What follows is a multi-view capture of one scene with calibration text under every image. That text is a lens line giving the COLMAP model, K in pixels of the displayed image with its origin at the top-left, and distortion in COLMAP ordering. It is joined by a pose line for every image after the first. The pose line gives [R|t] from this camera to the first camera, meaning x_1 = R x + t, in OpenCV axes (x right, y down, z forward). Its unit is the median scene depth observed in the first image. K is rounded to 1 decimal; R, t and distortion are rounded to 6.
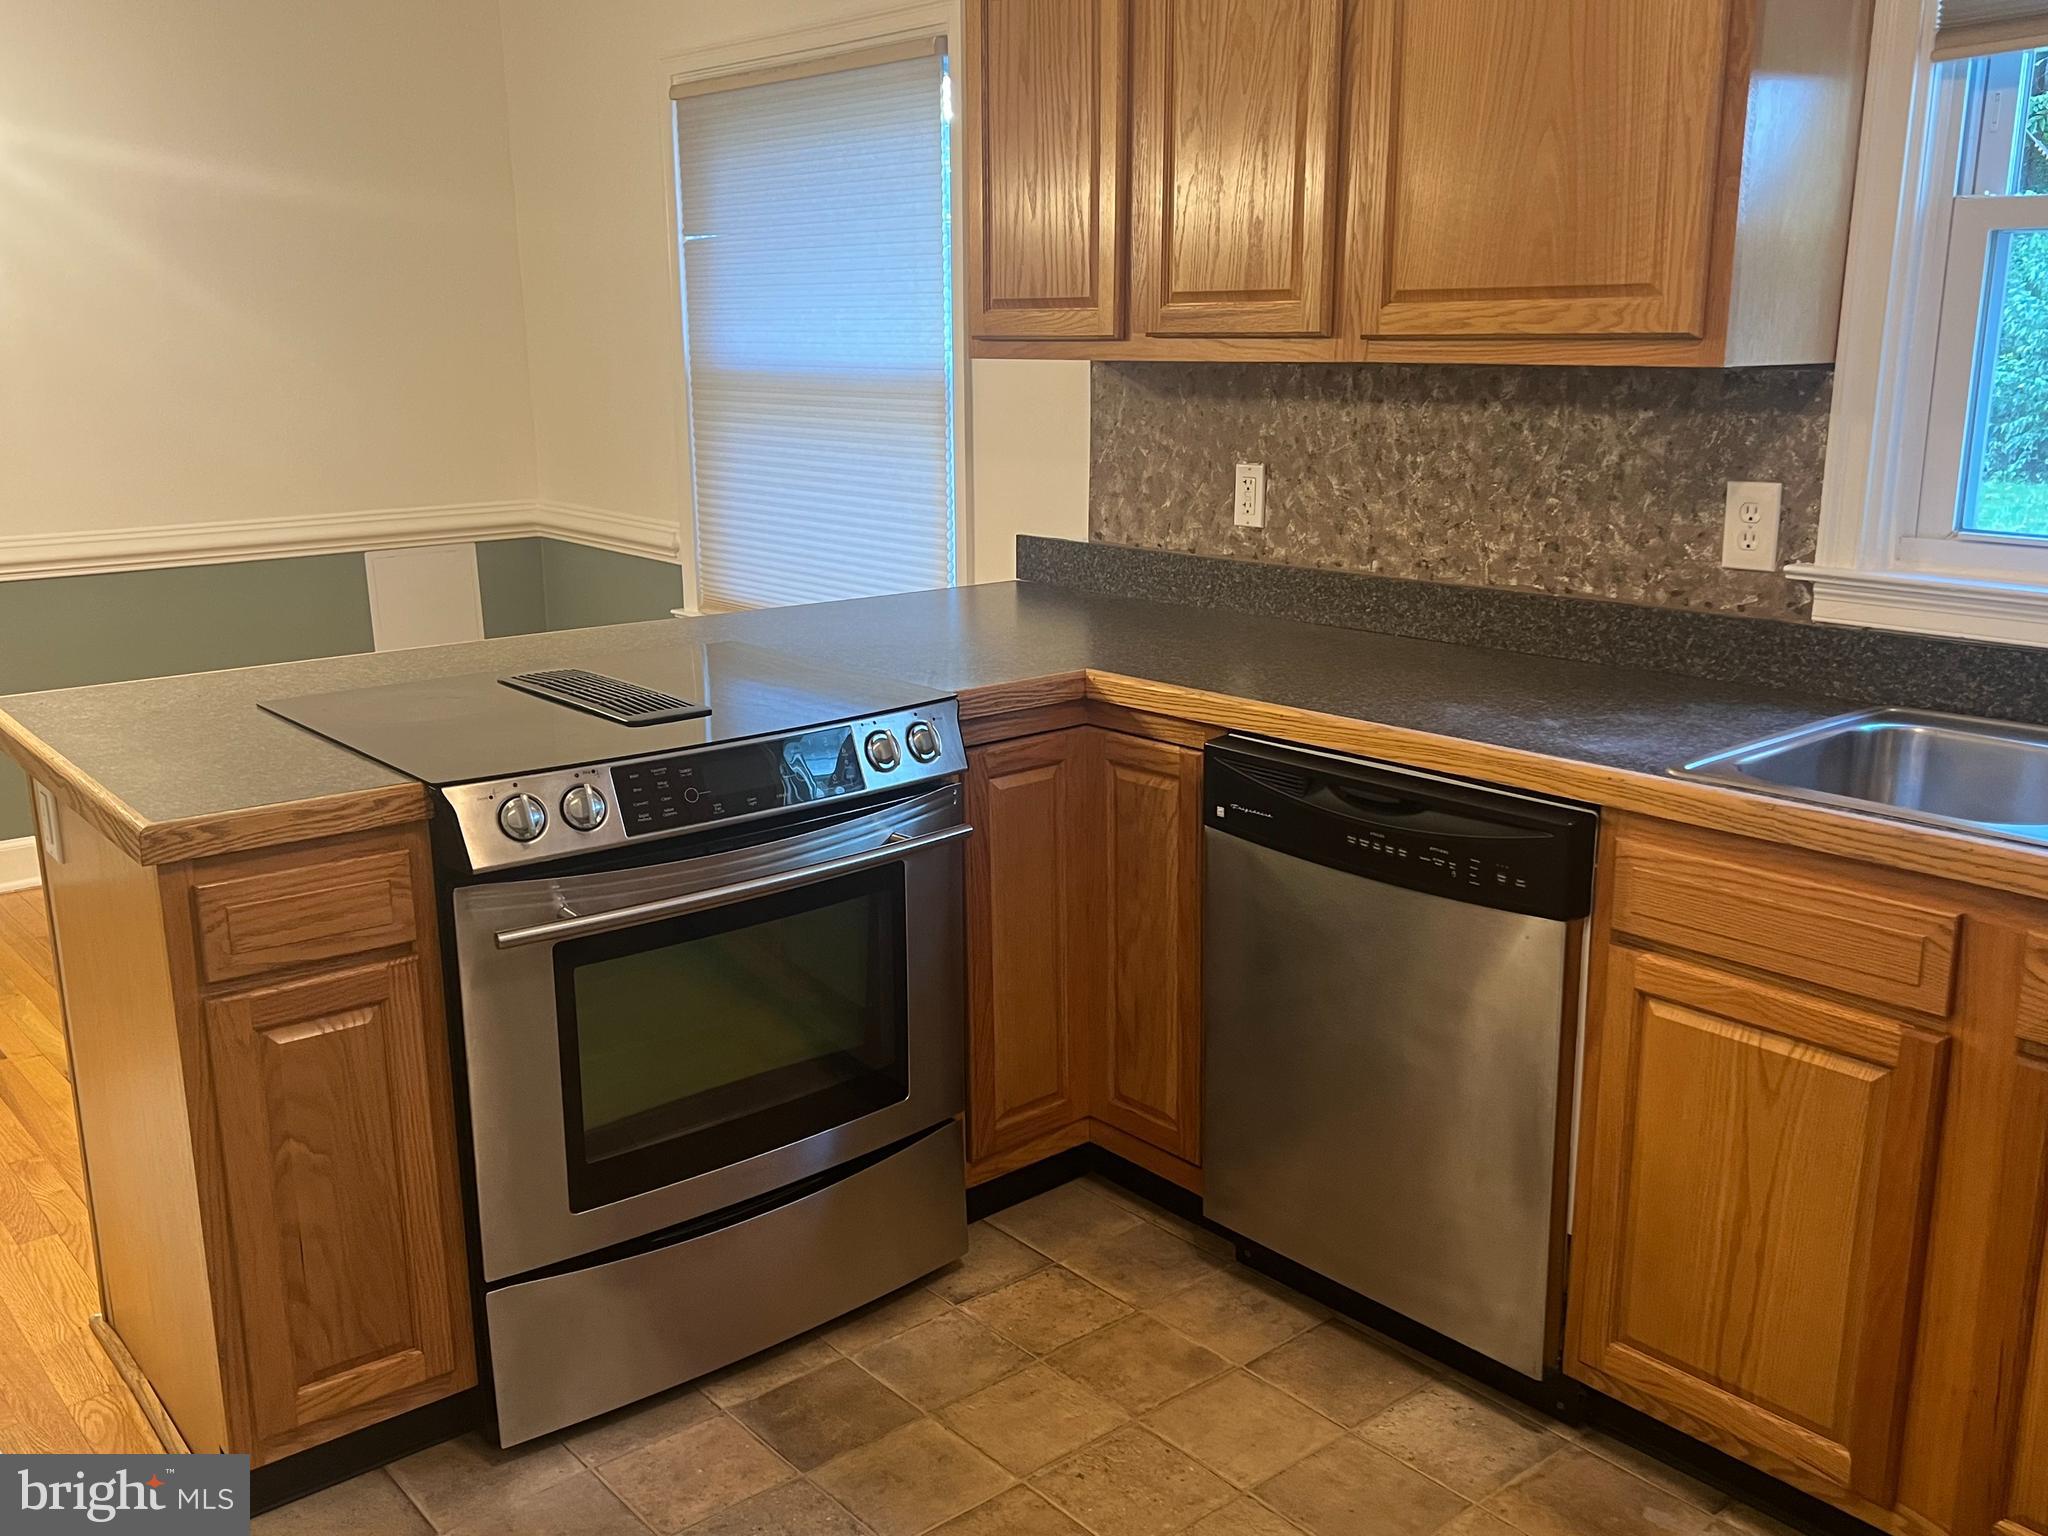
lens RADIAL K [[1827.8, 0, 1027.8], [0, 1827.8, 773.1], [0, 0, 1]] dist [0.084005, -0.009832]
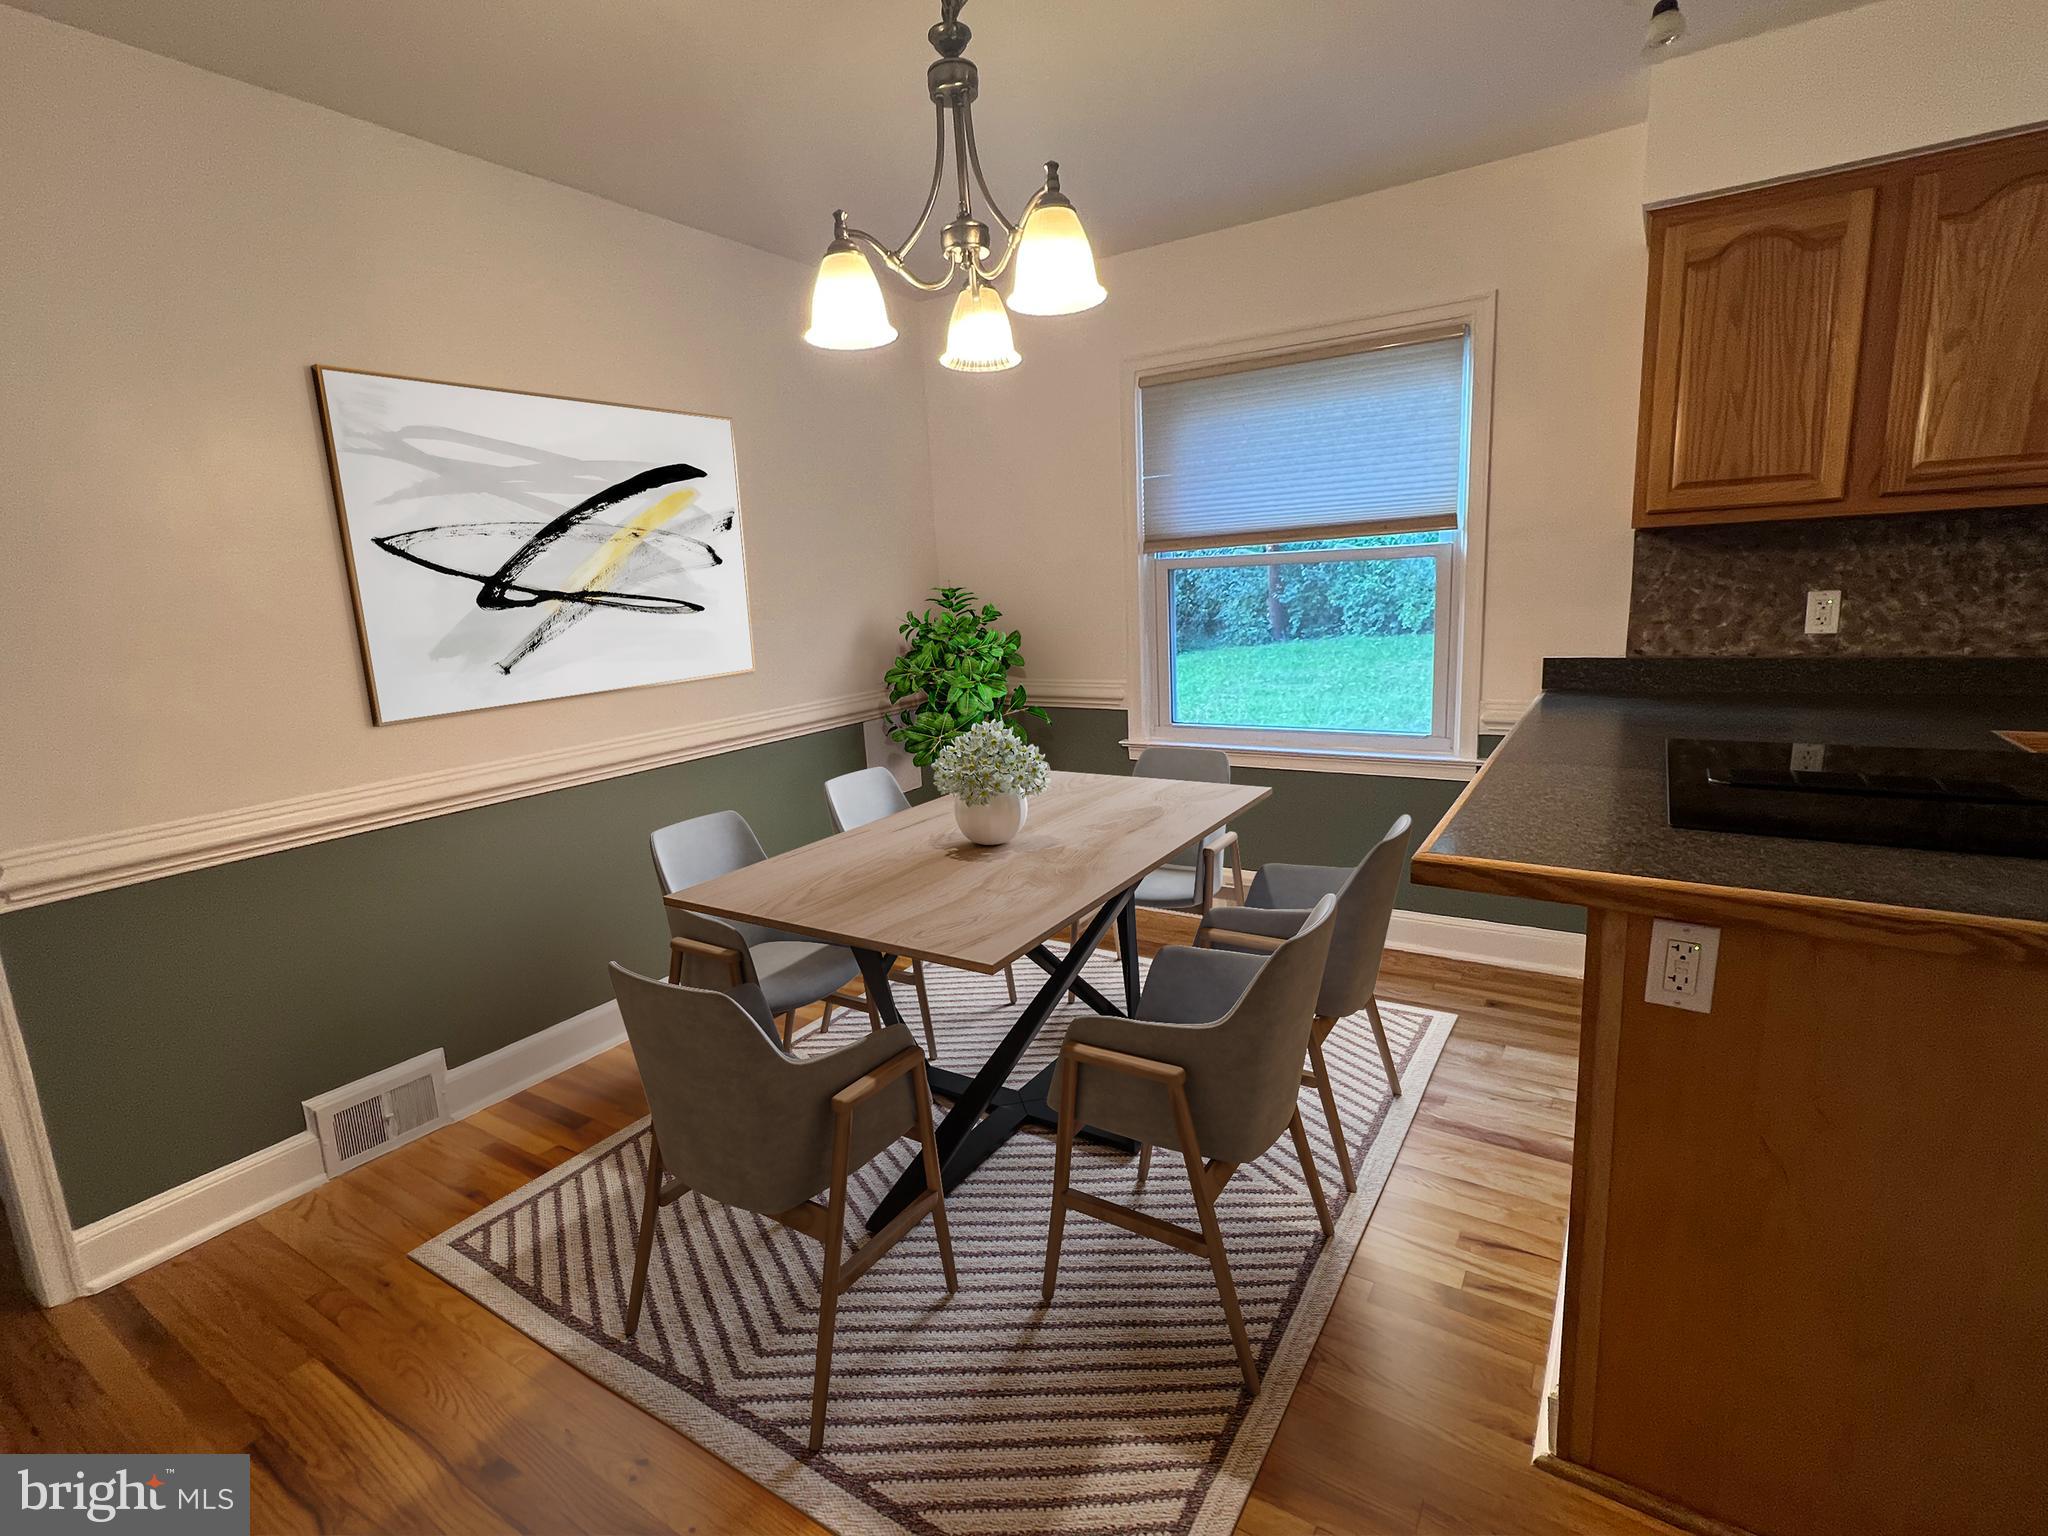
lens RADIAL K [[981.5, 0, 1015.7], [0, 981.5, 762.0], [0, 0, 1]] dist [-0.010028, 0.002219]
pose [[0.956788, -0.095075, 0.274804, -0.790904], [0.111887, 0.992650, -0.046128, -0.076994], [-0.268399, 0.074881, 0.960393, 0.484078]]
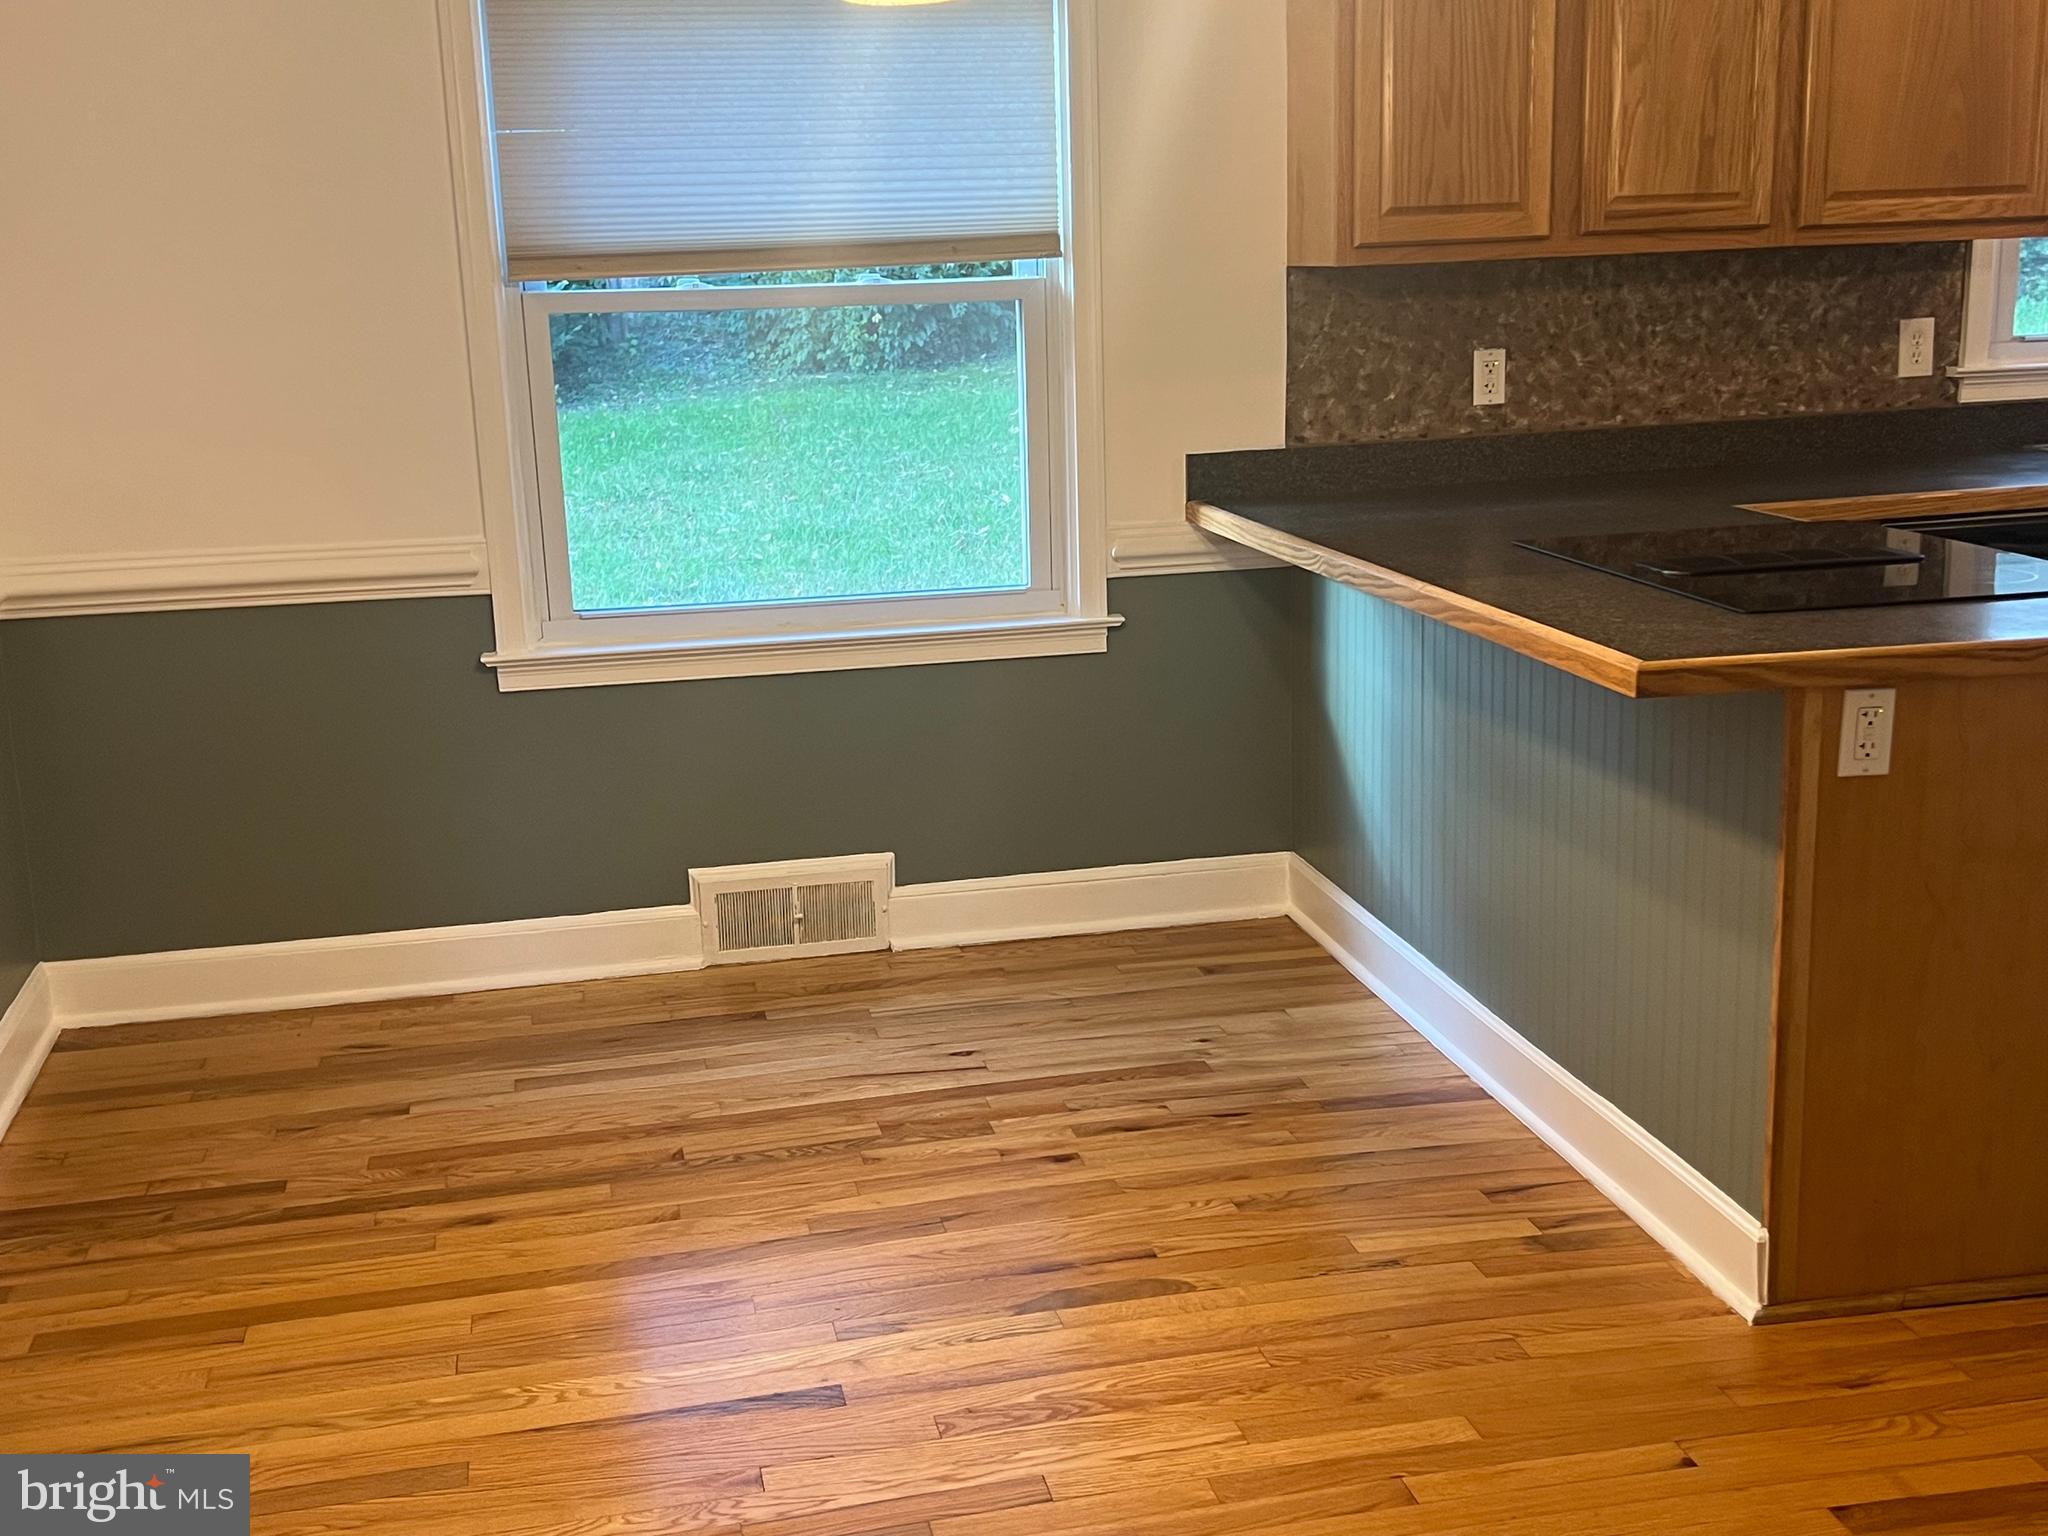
lens RADIAL K [[2302.8, 0, 1026.5], [0, 2302.8, 770.8], [0, 0, 1]] dist [0.053889, 0.000000]
pose [[0.471569, -0.212275, 0.855899, -1.428155], [0.236577, 0.965468, 0.109104, -0.155007], [-0.849503, 0.151036, 0.505503, 0.615740]]
